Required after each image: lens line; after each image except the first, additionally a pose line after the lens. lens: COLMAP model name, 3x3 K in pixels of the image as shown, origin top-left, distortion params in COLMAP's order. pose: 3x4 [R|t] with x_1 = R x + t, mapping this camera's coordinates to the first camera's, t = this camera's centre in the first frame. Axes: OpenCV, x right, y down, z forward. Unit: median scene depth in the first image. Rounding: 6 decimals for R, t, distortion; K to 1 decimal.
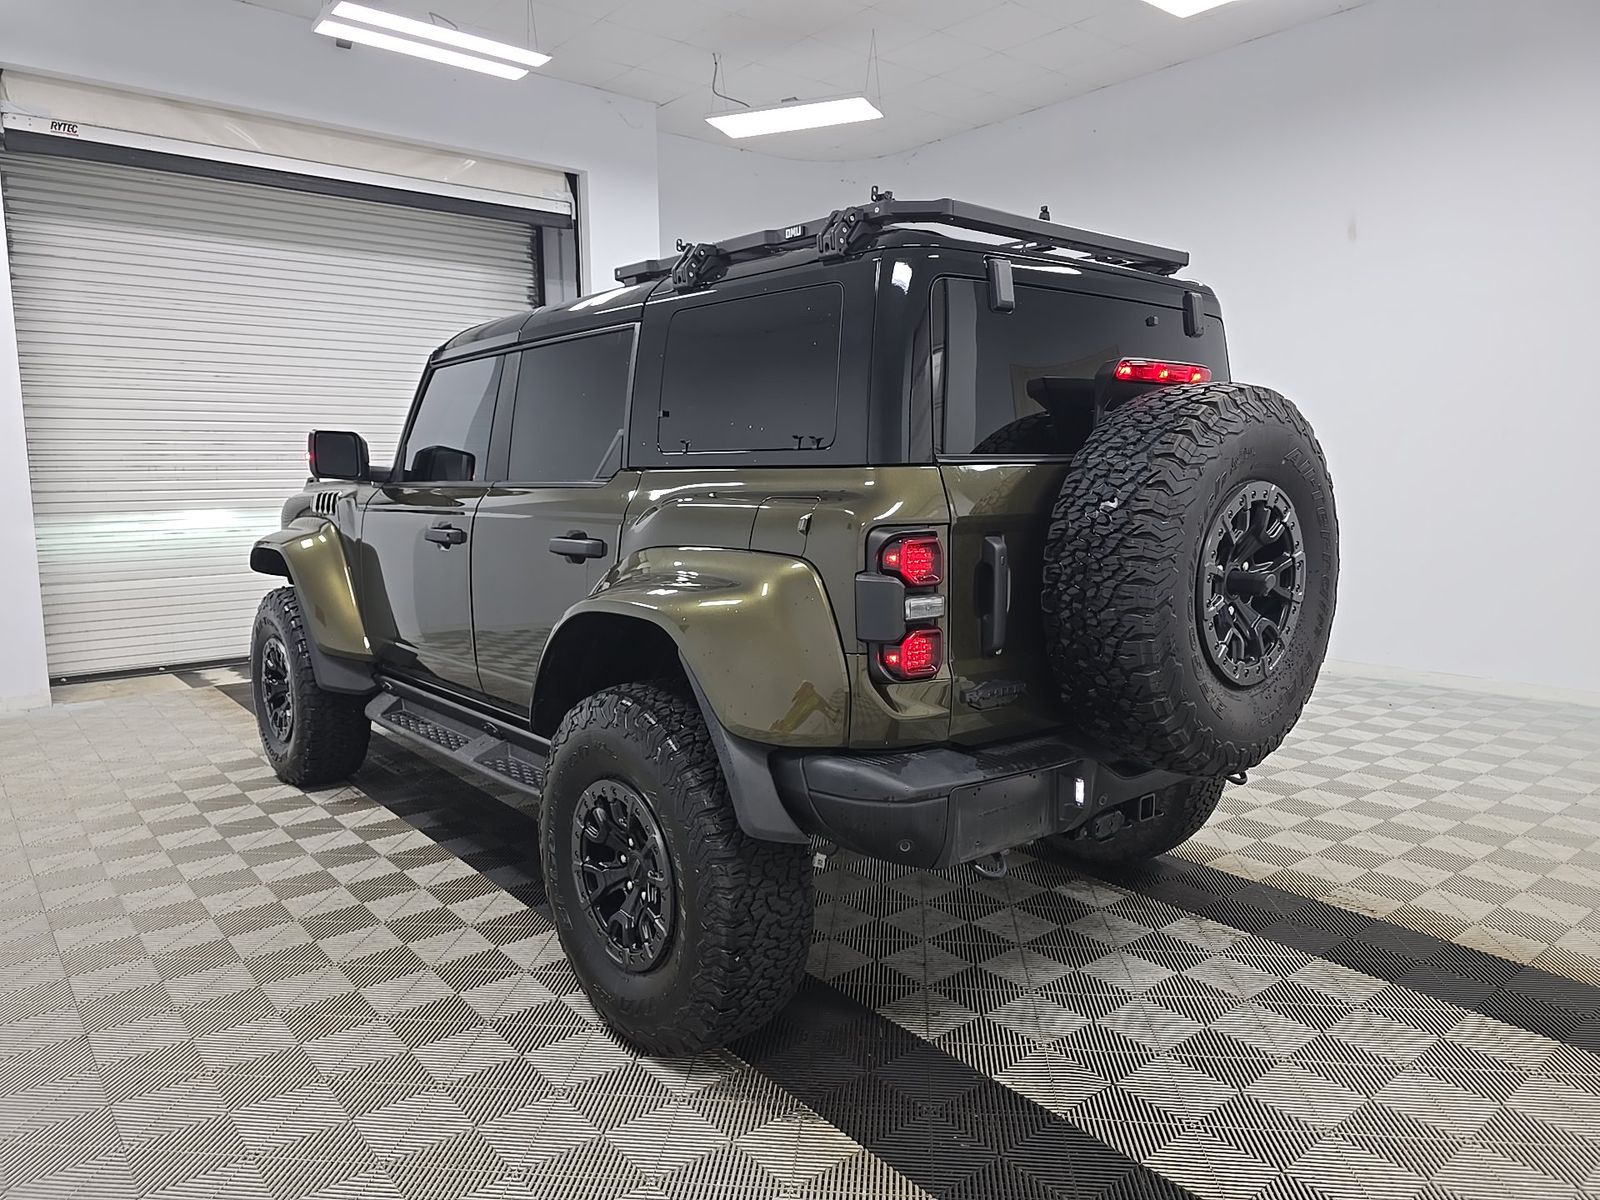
lens RADIAL K [[1068.4, 0, 810.1], [0, 1068.4, 608.9], [0, 0, 1]] dist [0.040914, -0.019561]
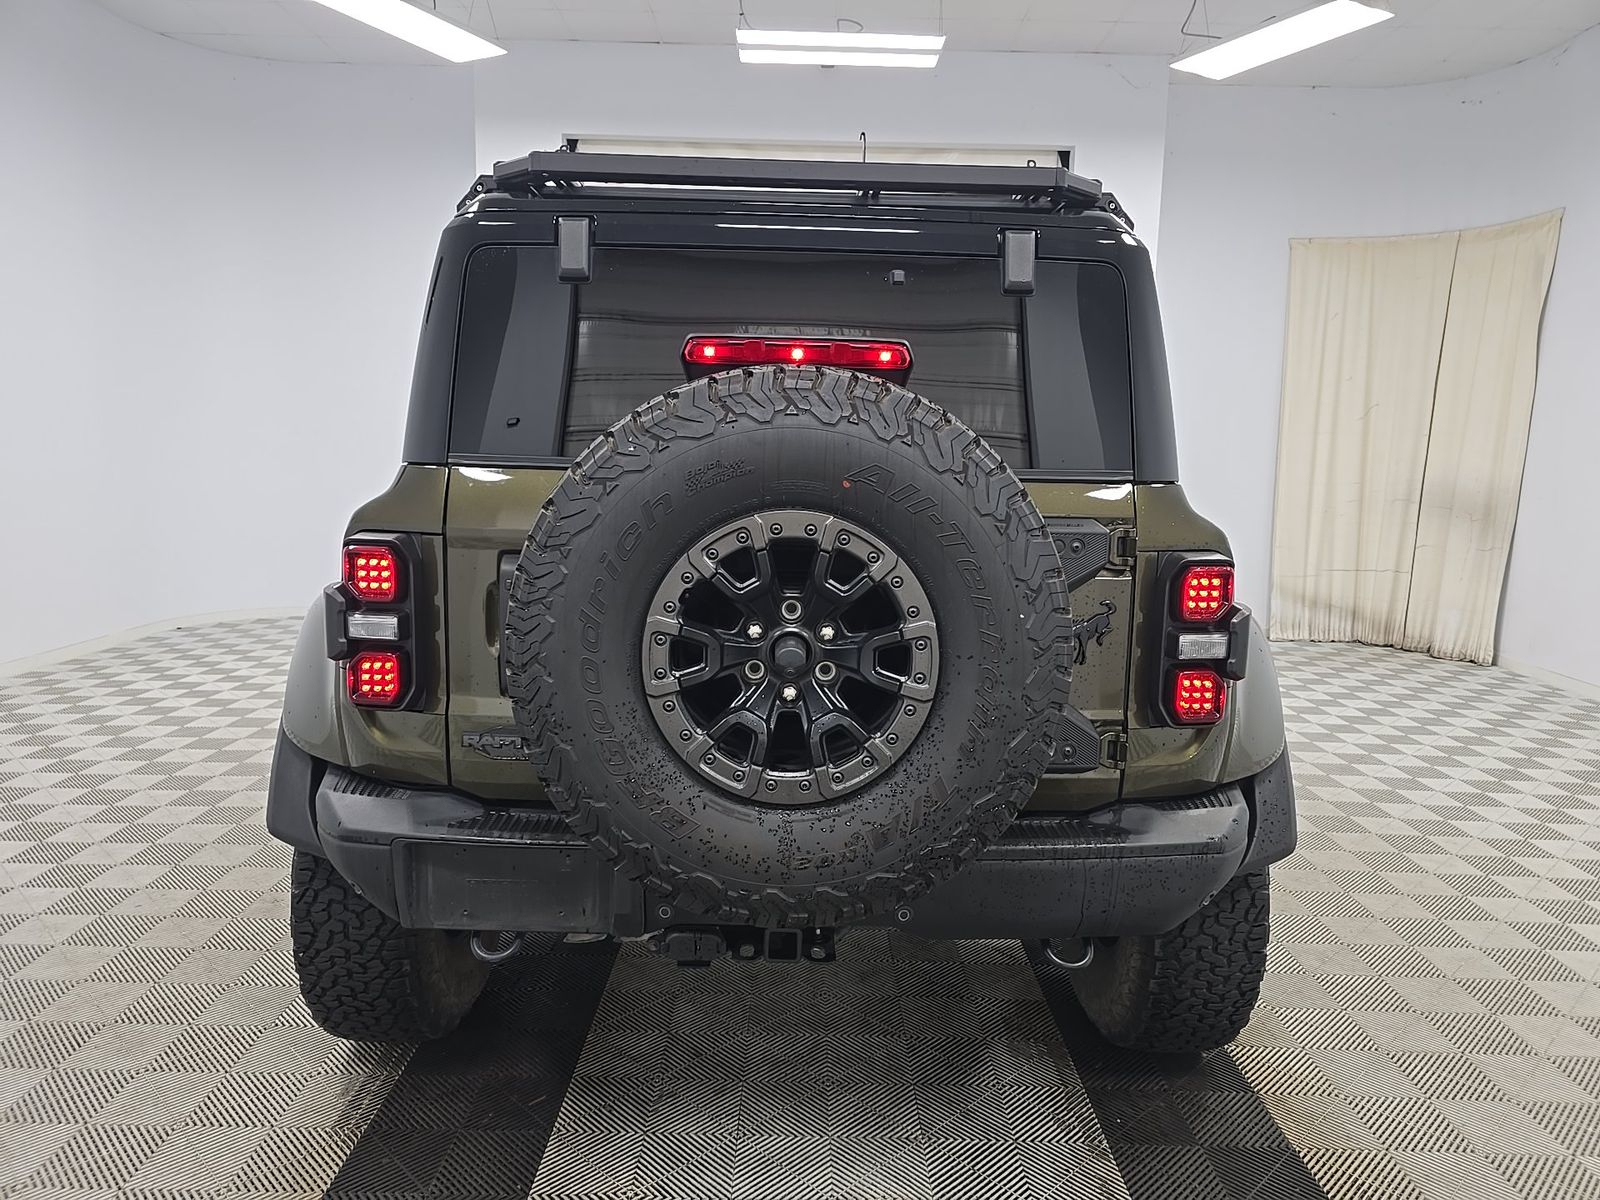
lens RADIAL K [[1068.4, 0, 805.7], [0, 1068.4, 602.6], [0, 0, 1]] dist [0.040914, -0.019561]
pose [[0.776317, 0.114279, -0.619897, 0.668730], [-0.112036, 0.992786, 0.042716, -0.070831], [0.620306, 0.036290, 0.783520, 0.377209]]
